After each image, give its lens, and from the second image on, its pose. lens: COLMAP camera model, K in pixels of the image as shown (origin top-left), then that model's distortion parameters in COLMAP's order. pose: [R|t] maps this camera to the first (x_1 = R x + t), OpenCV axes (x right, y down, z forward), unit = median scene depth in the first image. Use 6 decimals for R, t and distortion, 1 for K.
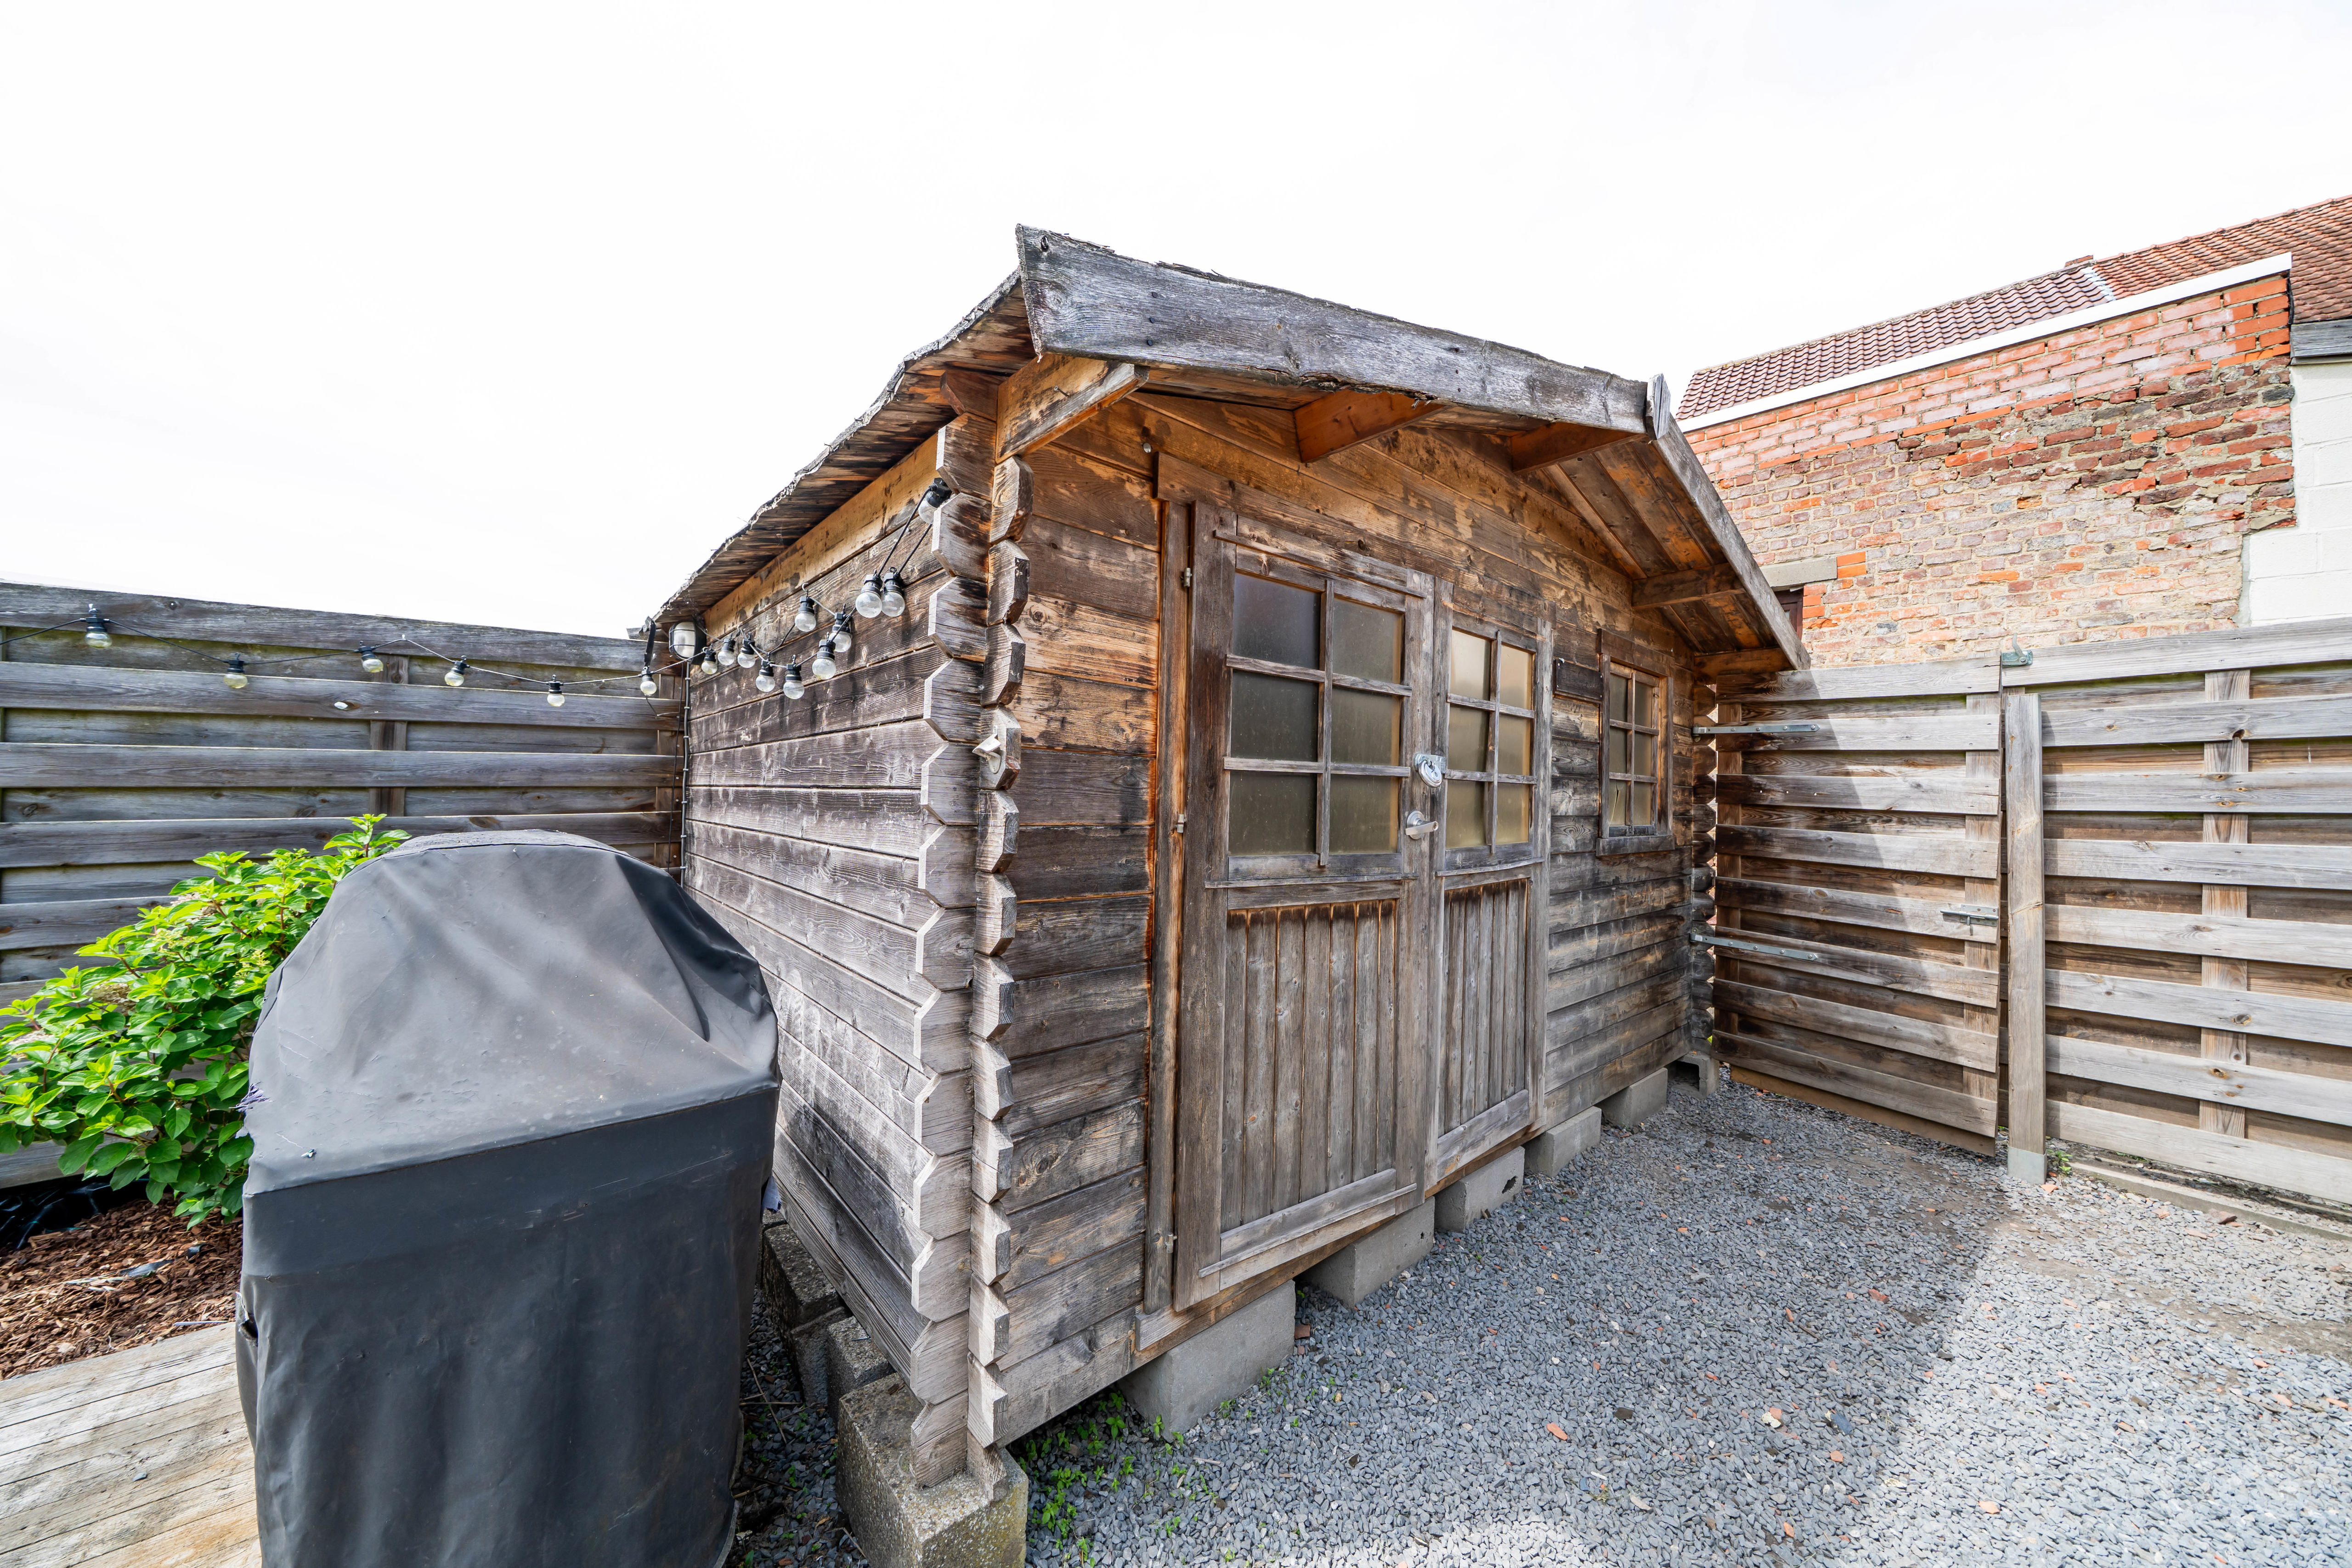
lens RADIAL K [[805.5, 0, 1188.0], [0, 805.5, 786.8], [0, 0, 1]] dist [-0.002055, 0.000121]
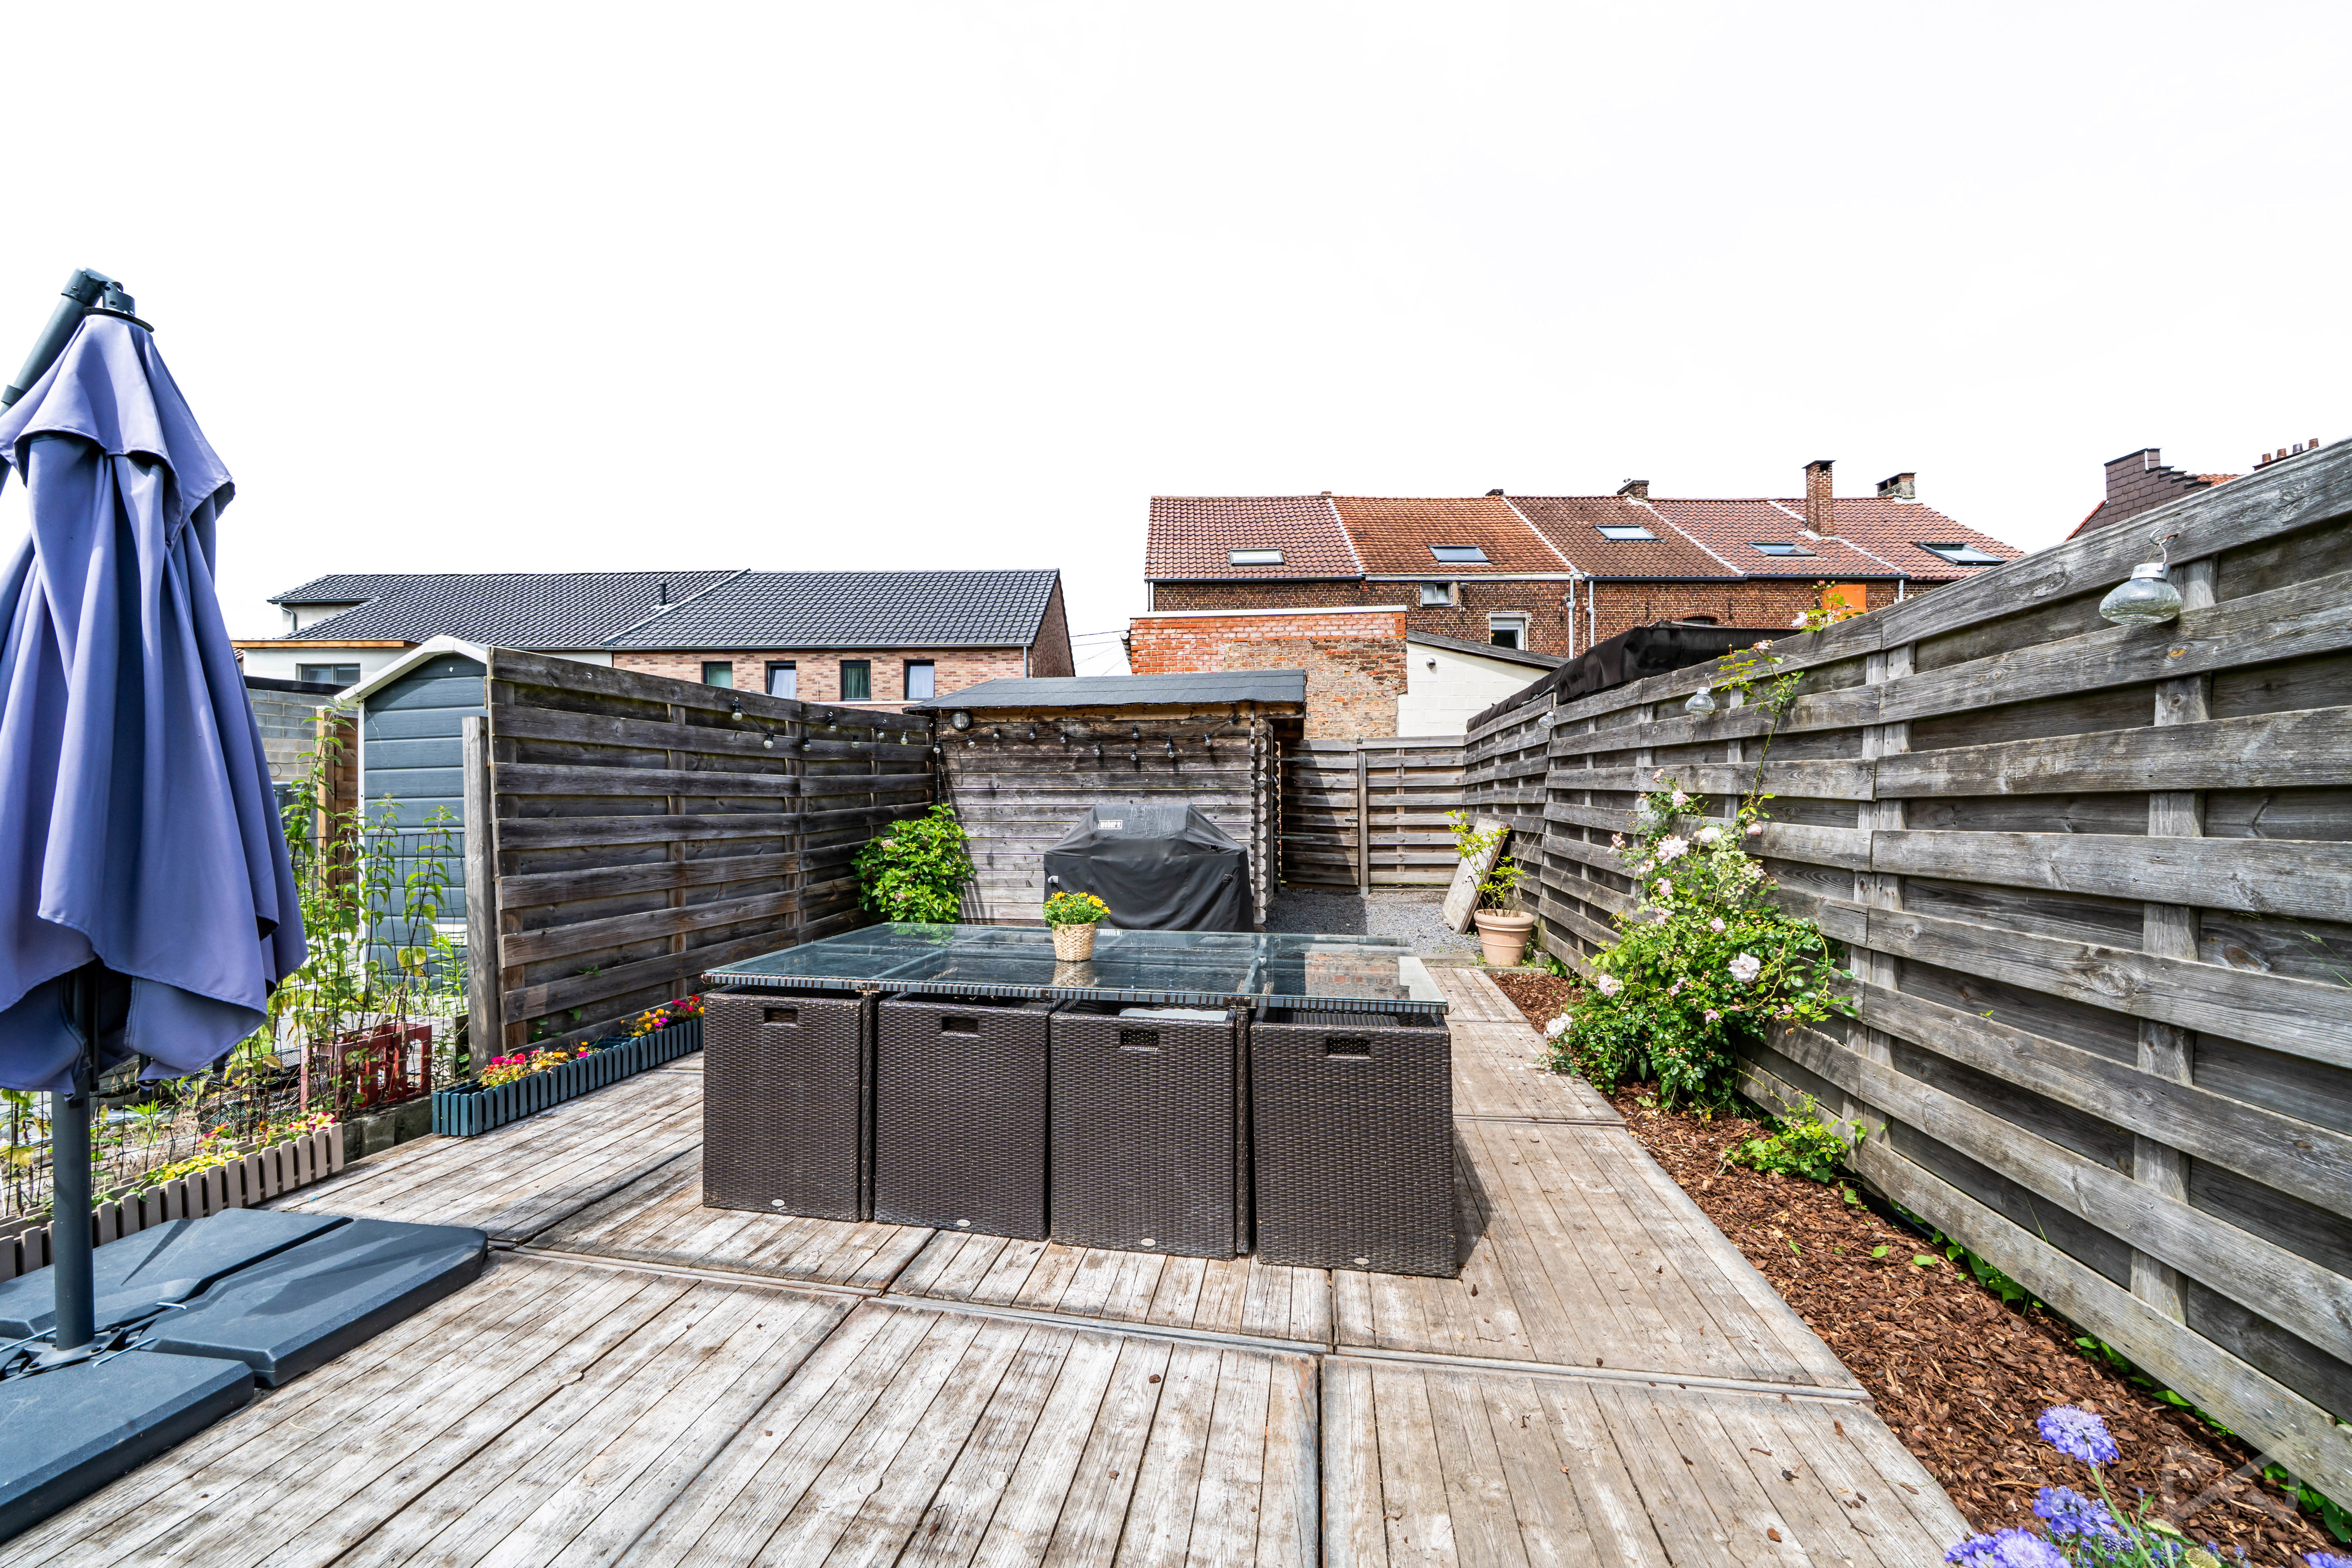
lens RADIAL K [[805.5, 0, 1169.2], [0, 805.5, 780.2], [0, 0, 1]] dist [-0.002055, 0.000121]
pose [[0.779806, -0.016831, 0.625795, -1.586231], [0.010607, 0.999850, 0.013675, -0.049402], [-0.625932, -0.004026, 0.779868, -1.045368]]
